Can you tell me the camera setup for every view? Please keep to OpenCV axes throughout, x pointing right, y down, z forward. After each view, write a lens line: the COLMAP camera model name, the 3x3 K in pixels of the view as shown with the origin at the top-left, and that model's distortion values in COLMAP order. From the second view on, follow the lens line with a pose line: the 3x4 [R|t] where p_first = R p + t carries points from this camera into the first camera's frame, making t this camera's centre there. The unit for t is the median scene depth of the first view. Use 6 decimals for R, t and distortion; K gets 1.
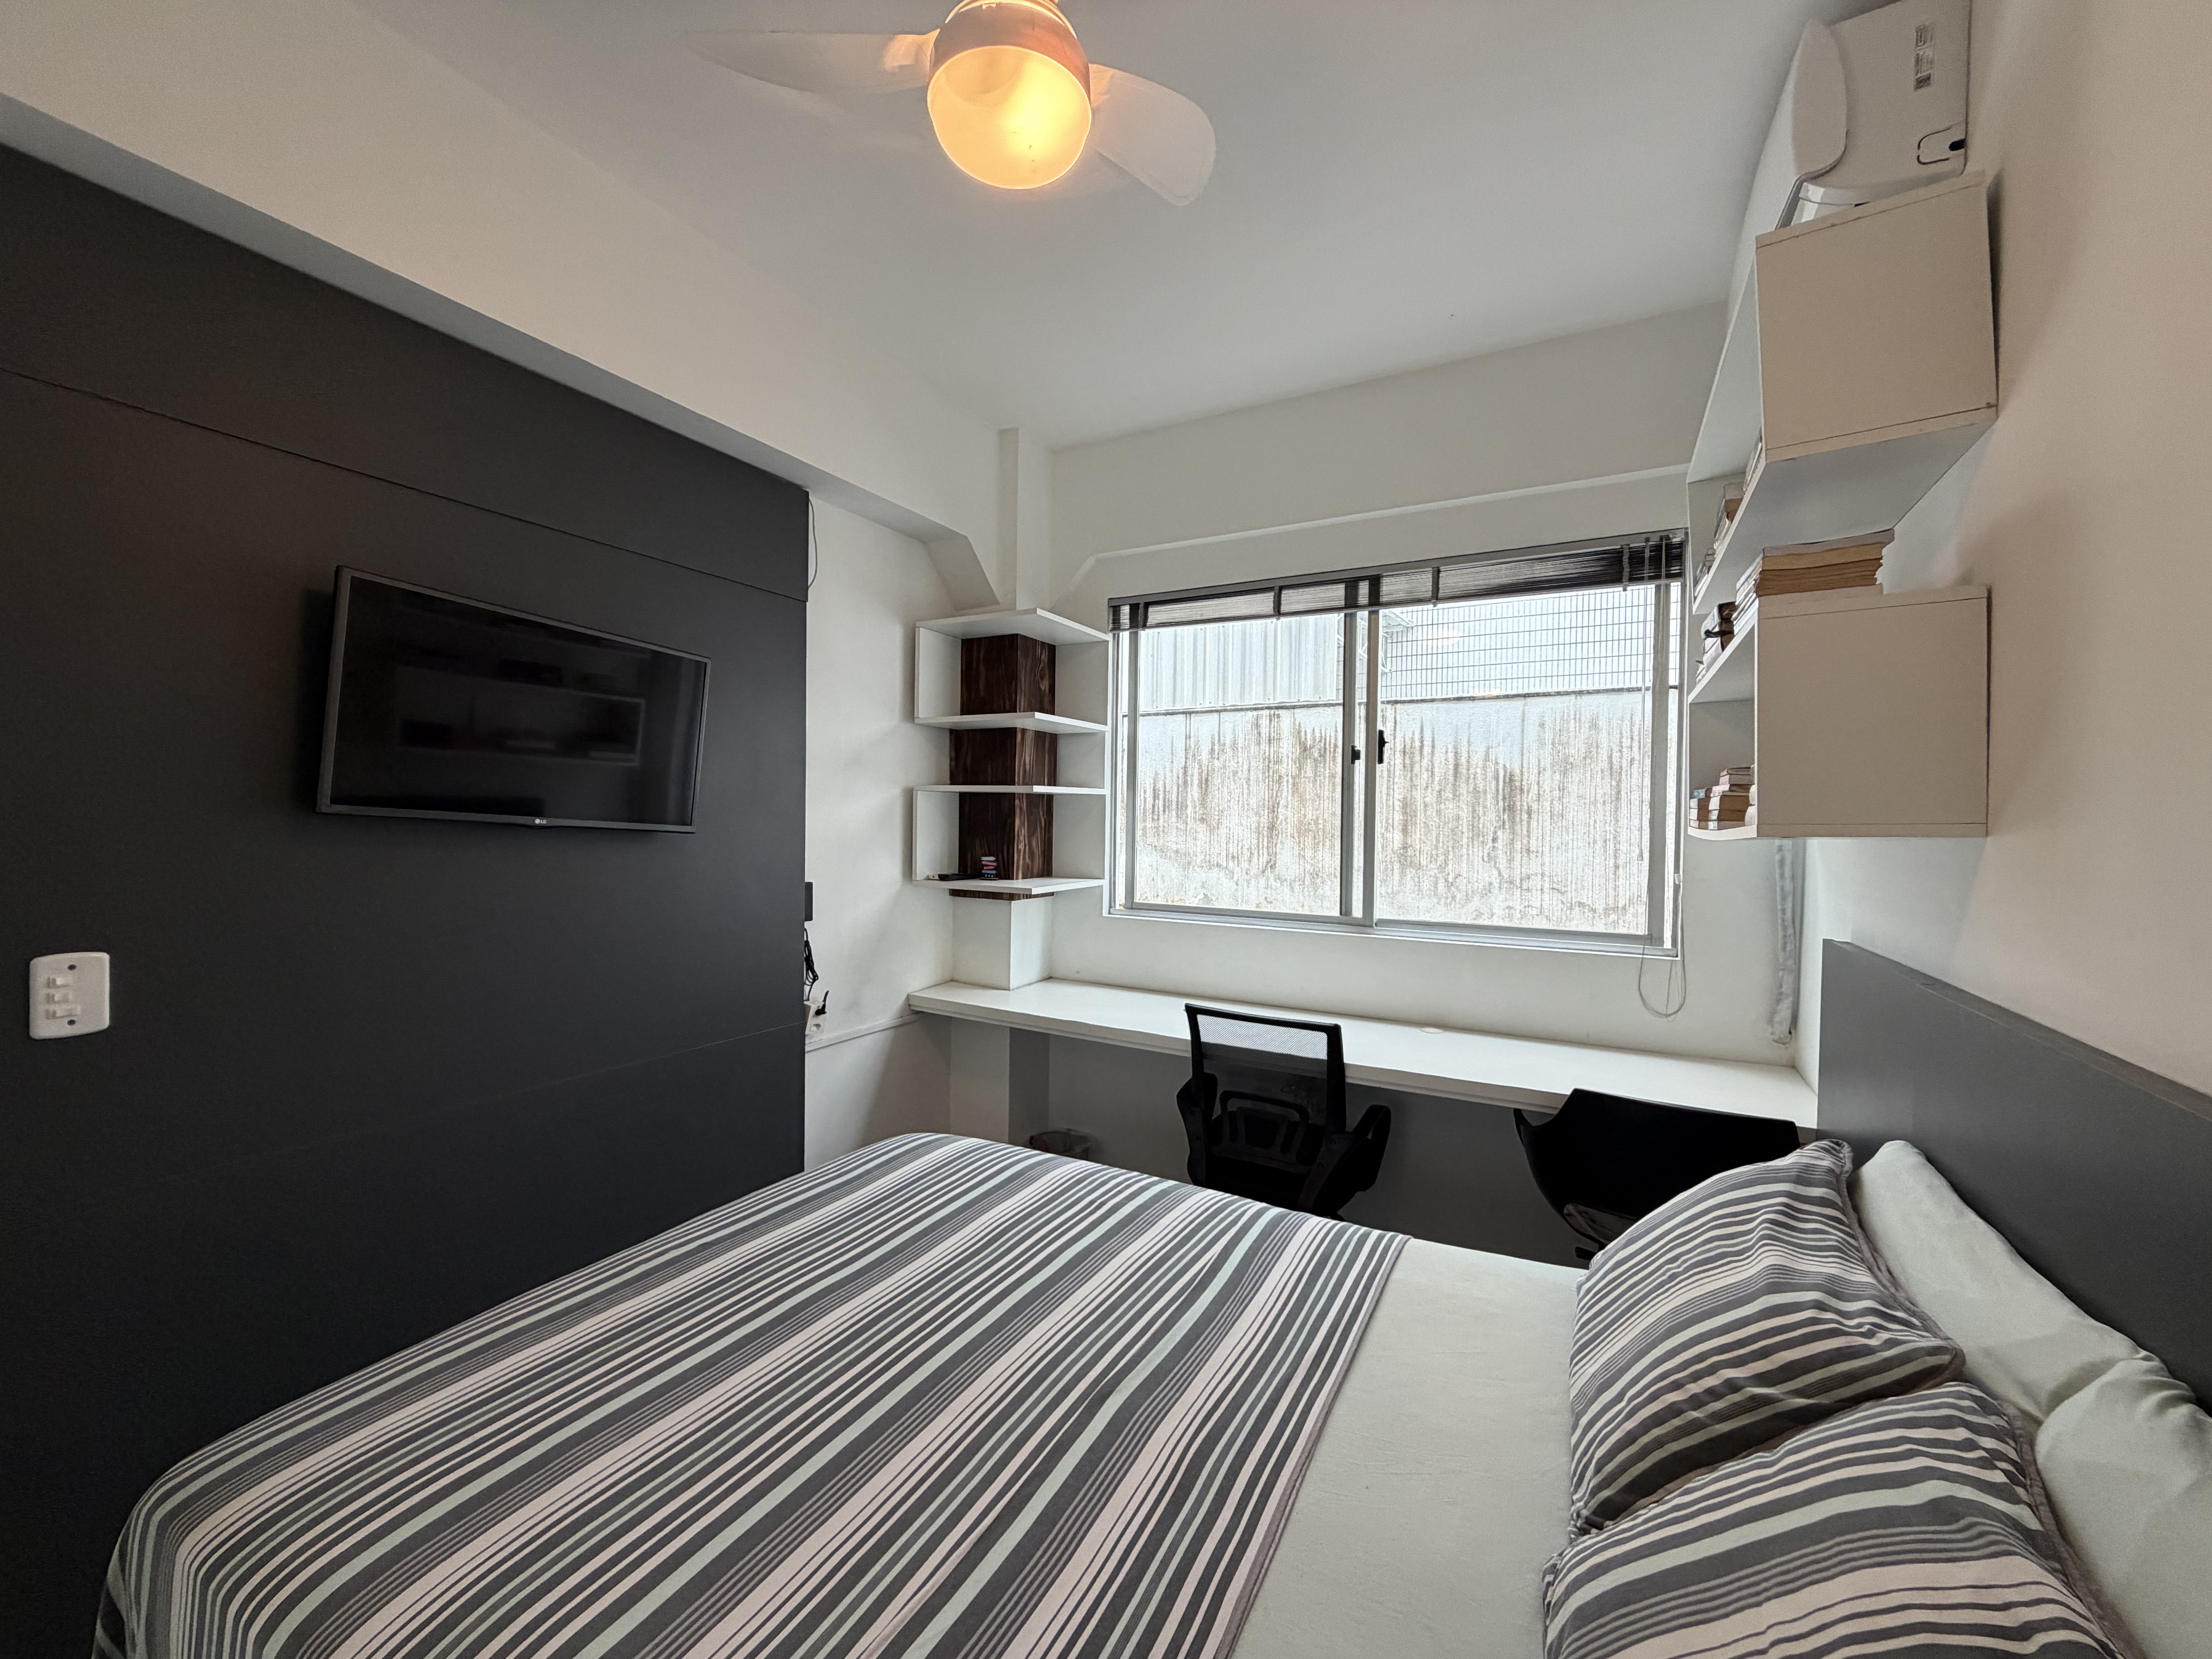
lens RADIAL K [[882.3, 0, 1102.3], [0, 882.3, 830.6], [0, 0, 1]] dist [-0.000619, 0.000068]
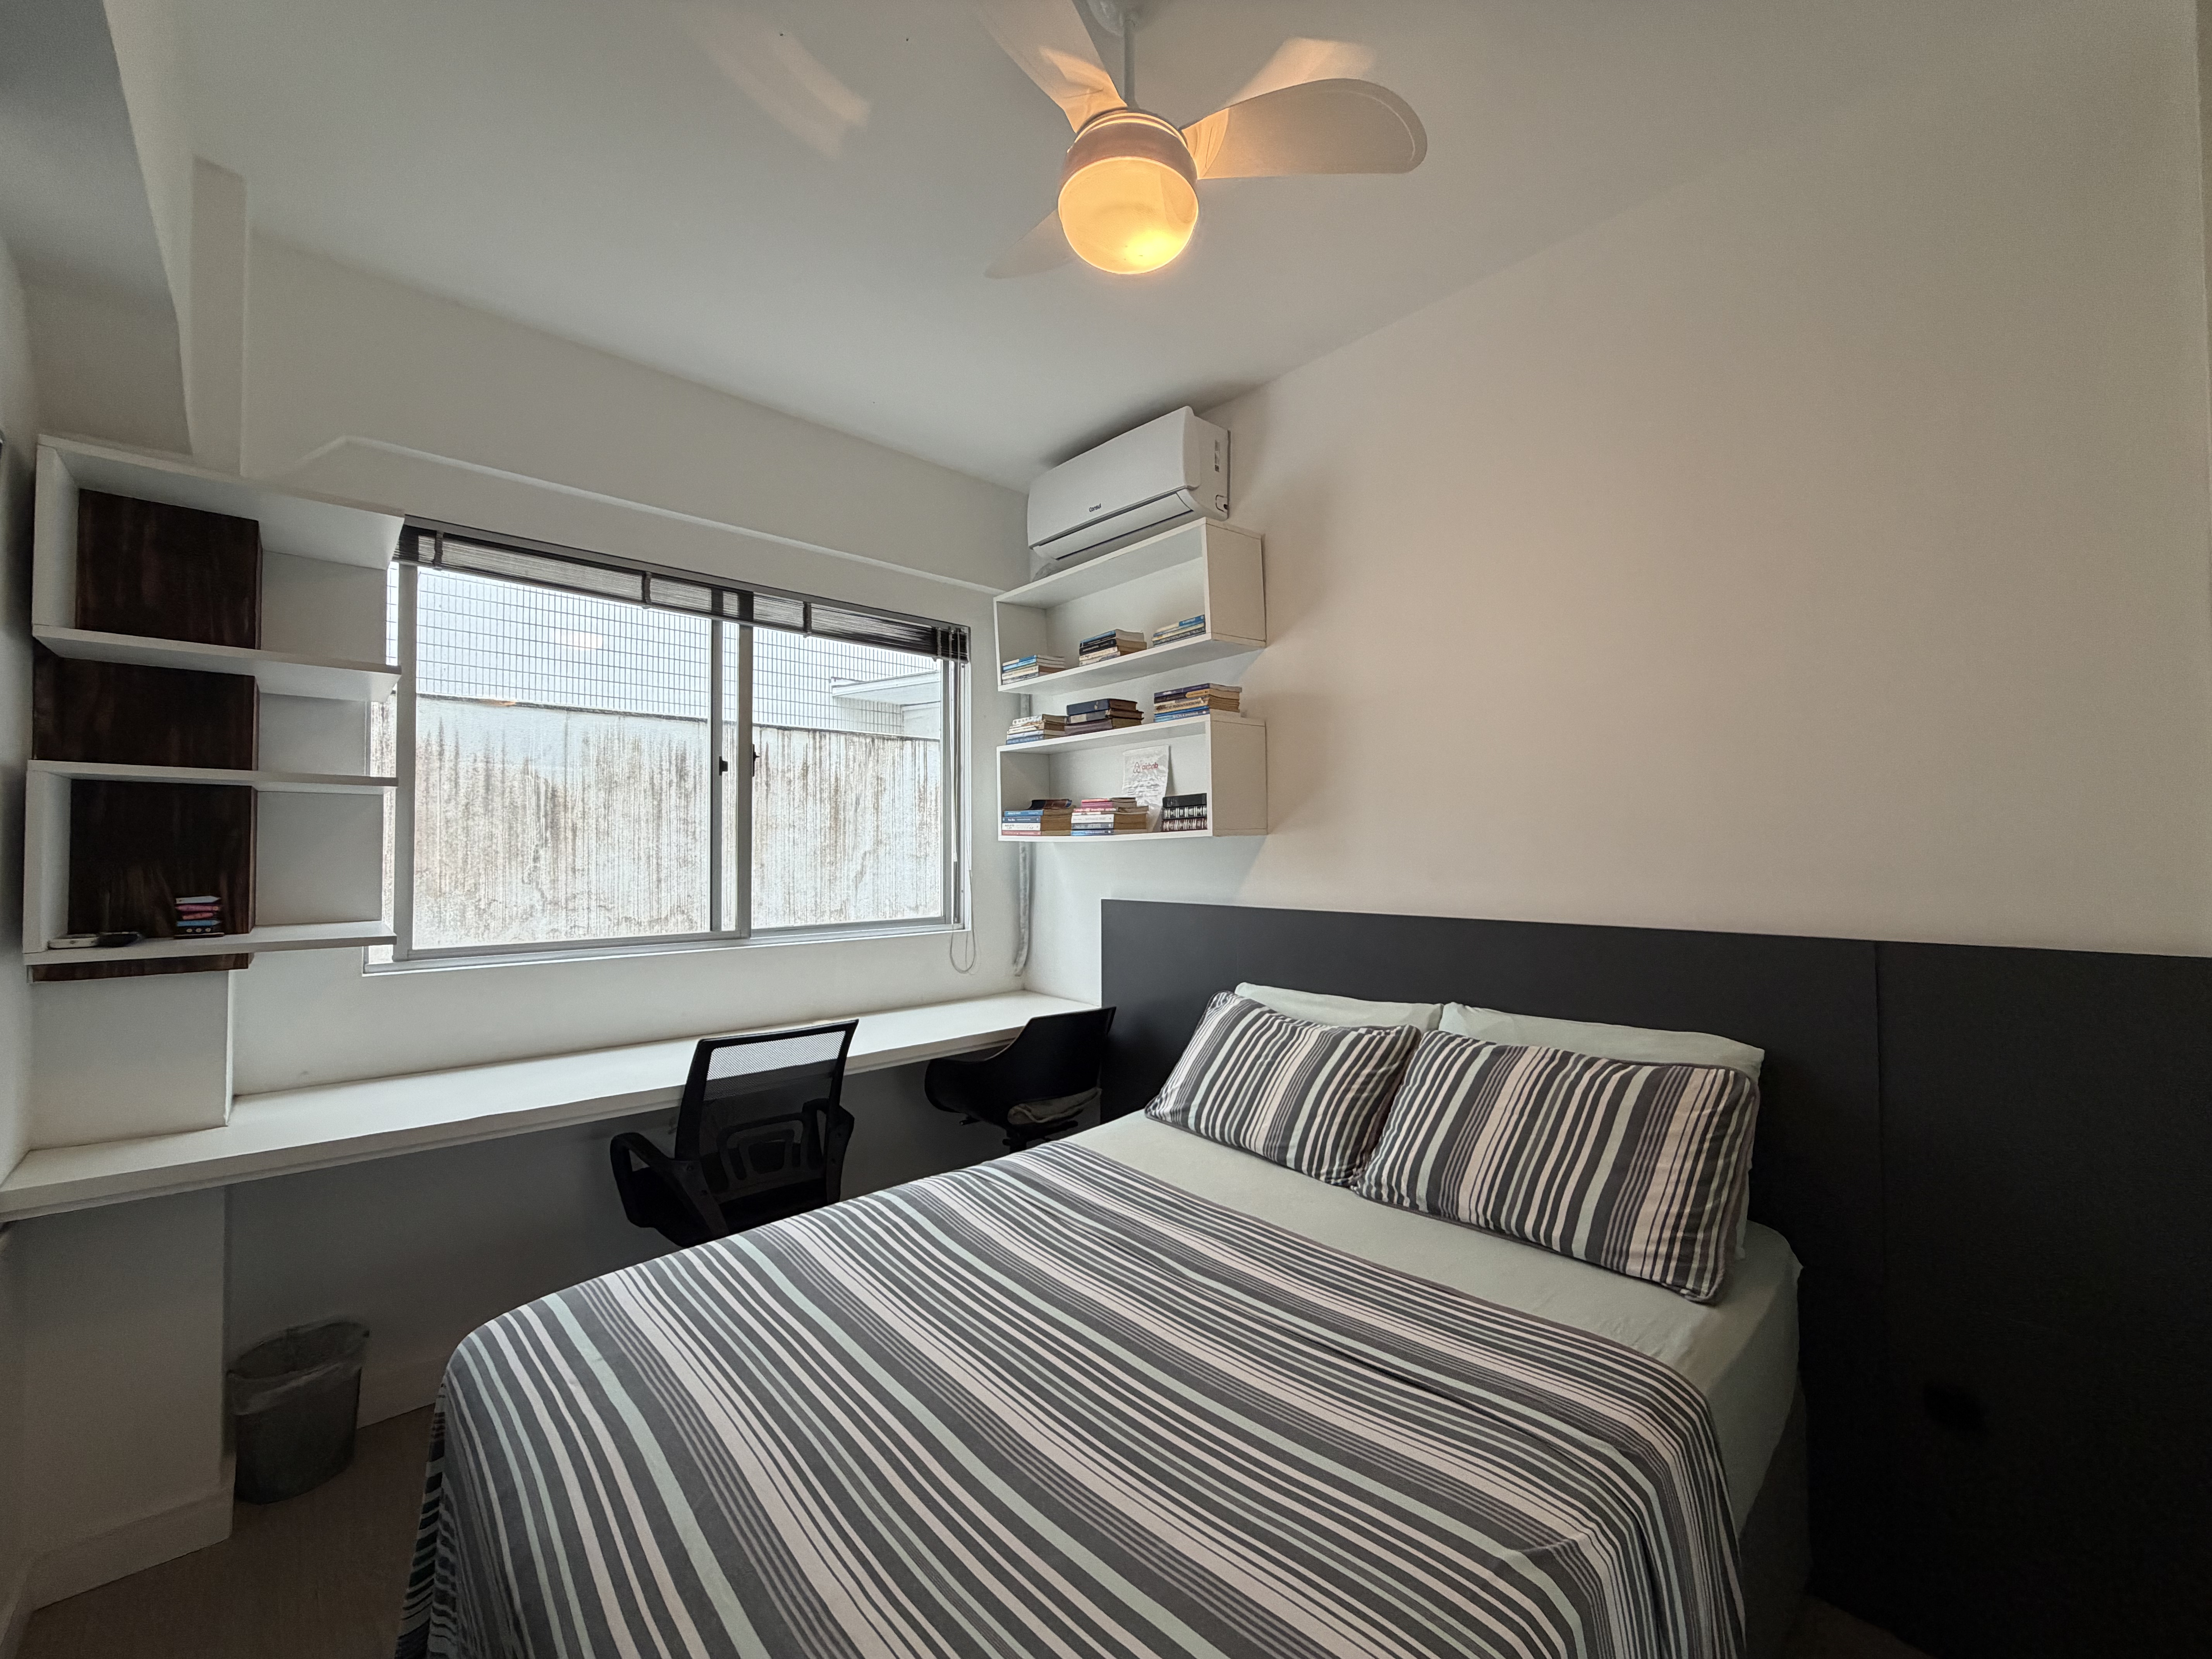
lens RADIAL K [[882.3, 0, 1102.3], [0, 882.3, 830.6], [0, 0, 1]] dist [-0.000619, 0.000068]
pose [[0.318417, 0.004463, 0.947940, -0.471229], [0.020022, 0.999734, -0.011432, 0.005483], [-0.947739, 0.022620, 0.318243, 0.264946]]
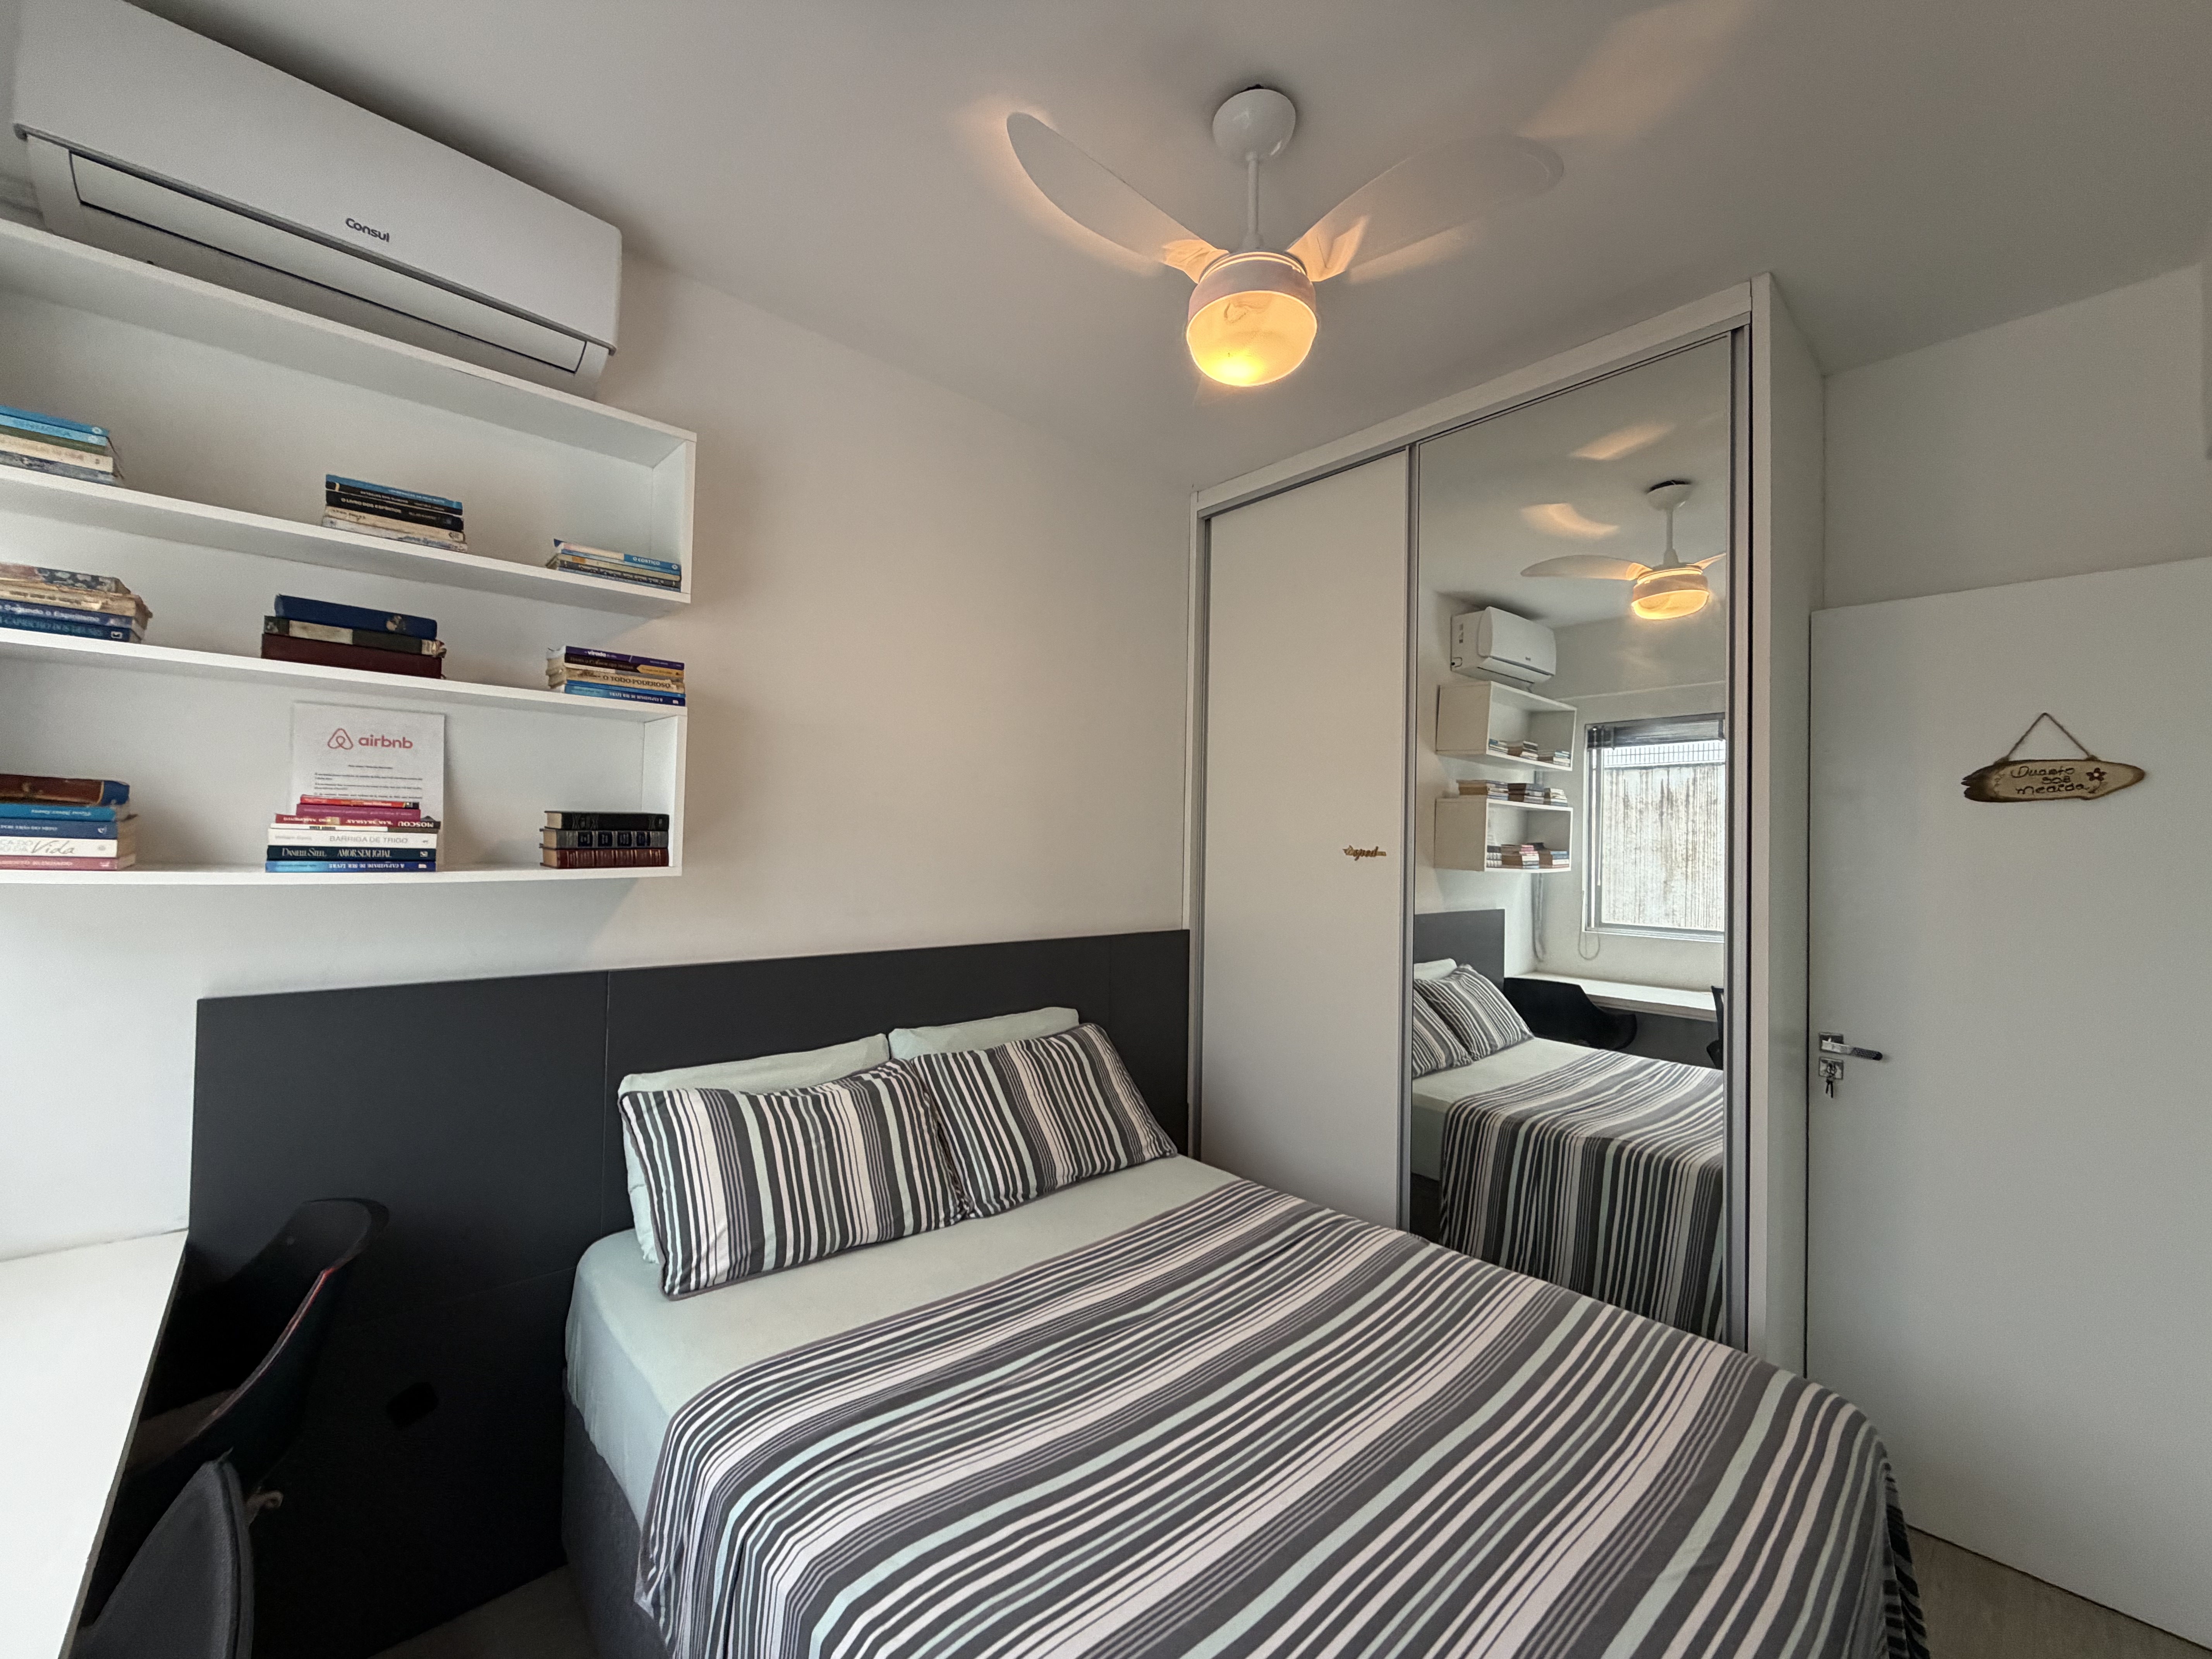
lens RADIAL K [[882.3, 0, 1102.3], [0, 882.3, 830.6], [0, 0, 1]] dist [-0.000619, 0.000068]
pose [[-0.944415, -0.029207, 0.327457, -0.119485], [-0.032043, 0.999481, -0.003270, -0.034499], [-0.327191, -0.013581, -0.944861, 0.900989]]
